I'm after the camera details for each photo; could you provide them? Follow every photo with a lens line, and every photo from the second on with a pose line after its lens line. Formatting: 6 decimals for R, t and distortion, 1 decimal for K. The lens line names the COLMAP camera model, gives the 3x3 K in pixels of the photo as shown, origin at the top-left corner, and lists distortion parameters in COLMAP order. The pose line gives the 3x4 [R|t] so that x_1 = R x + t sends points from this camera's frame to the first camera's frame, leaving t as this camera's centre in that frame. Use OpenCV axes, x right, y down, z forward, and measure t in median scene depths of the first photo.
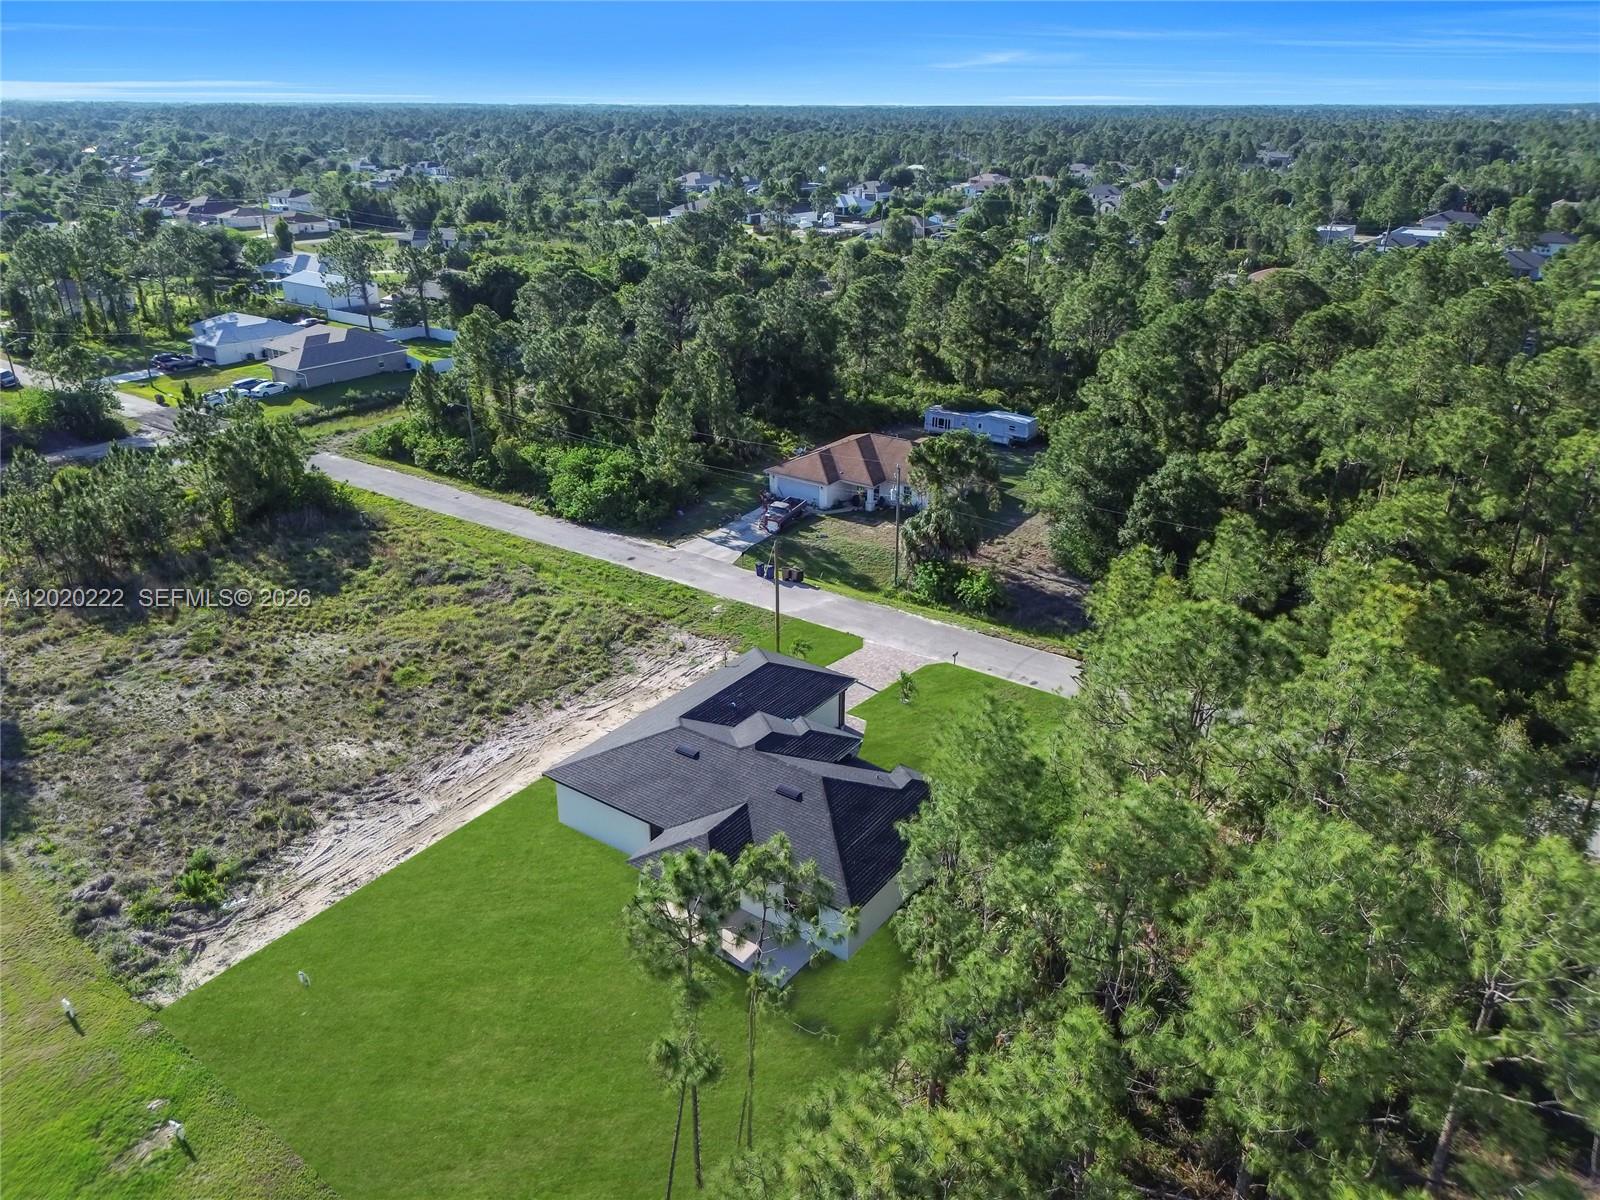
lens RADIAL K [[1124.5, 0, 814.1], [0, 1124.5, 605.0], [0, 0, 1]] dist [0.054492, -0.053790]
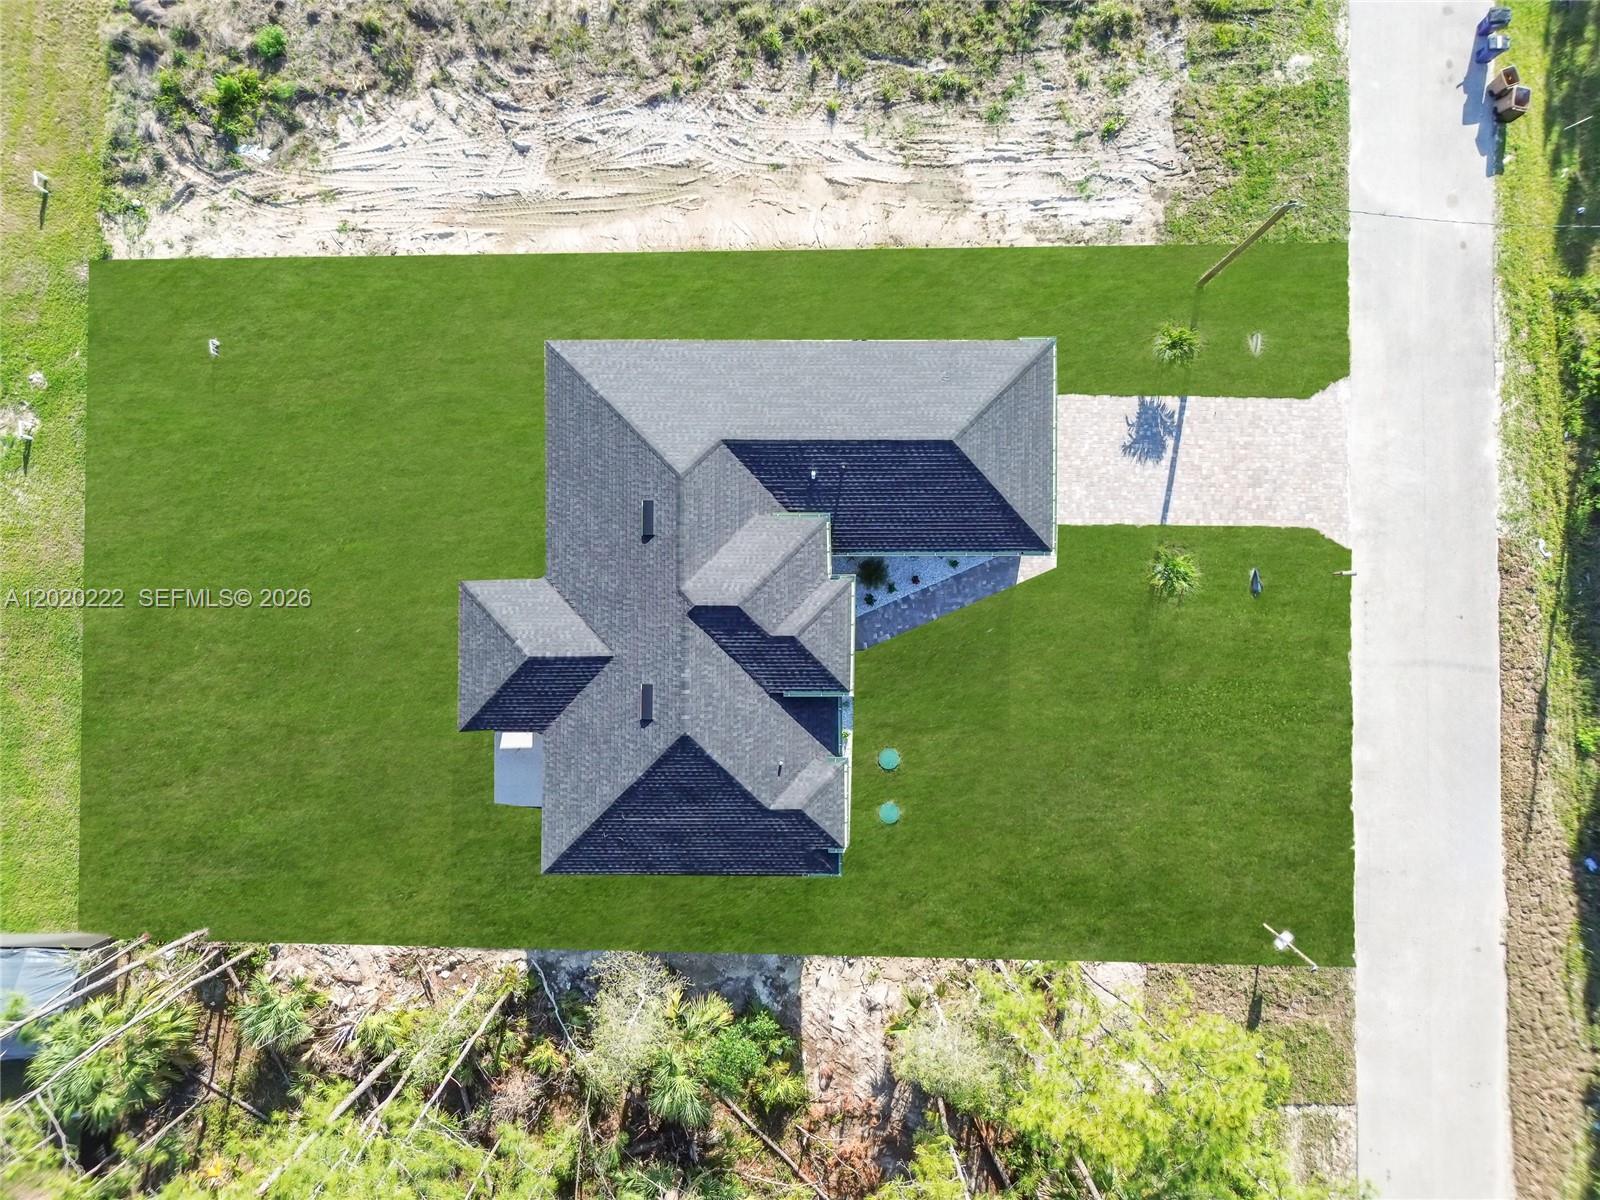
lens RADIAL K [[1124.5, 0, 802.2], [0, 1124.5, 607.7], [0, 0, 1]] dist [0.054492, -0.053790]
pose [[0.567933, 0.822776, -0.022175, -0.000317], [-0.329788, 0.252160, 0.909756, -0.338892], [0.754117, -0.509367, 0.414552, 0.509515]]
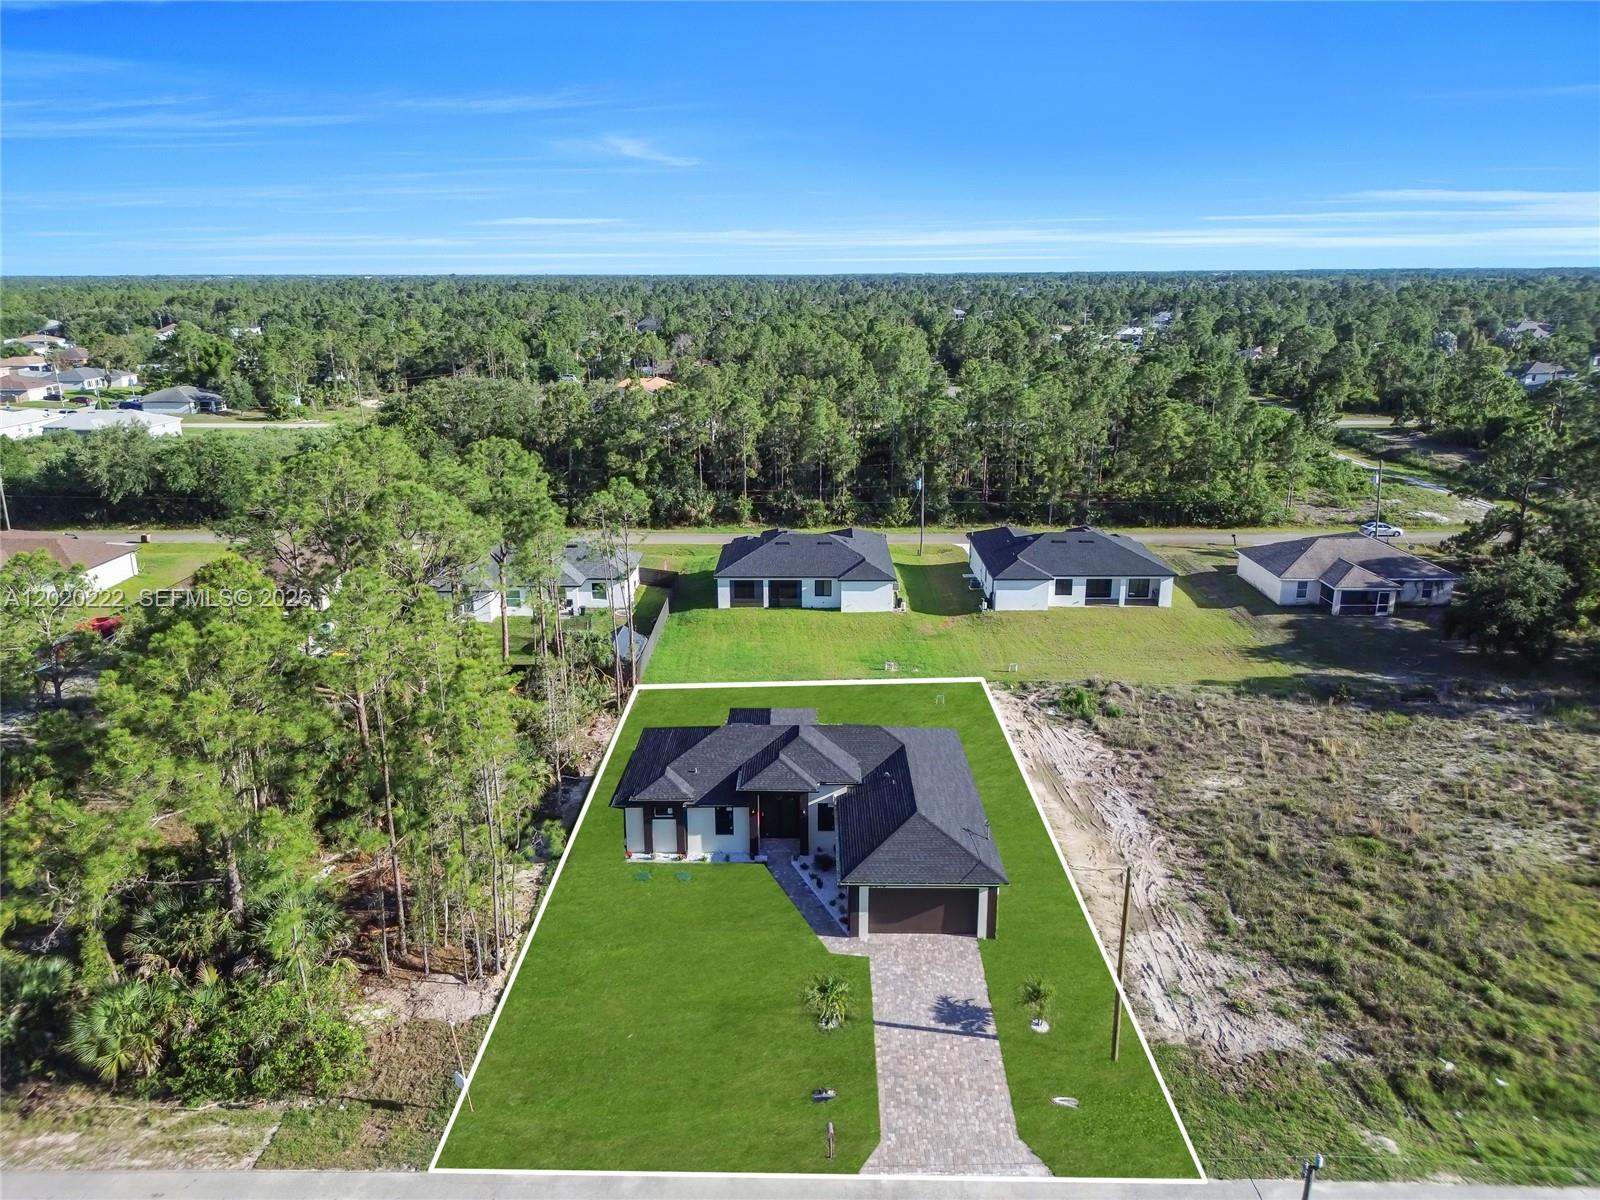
lens RADIAL K [[1124.5, 0, 795.0], [0, 1124.5, 606.0], [0, 0, 1]] dist [0.054492, -0.053790]
pose [[-0.830485, 0.156949, -0.534473, 0.345513], [-0.225387, 0.782761, 0.580074, -0.403204], [0.509406, 0.602206, -0.614697, 1.064117]]
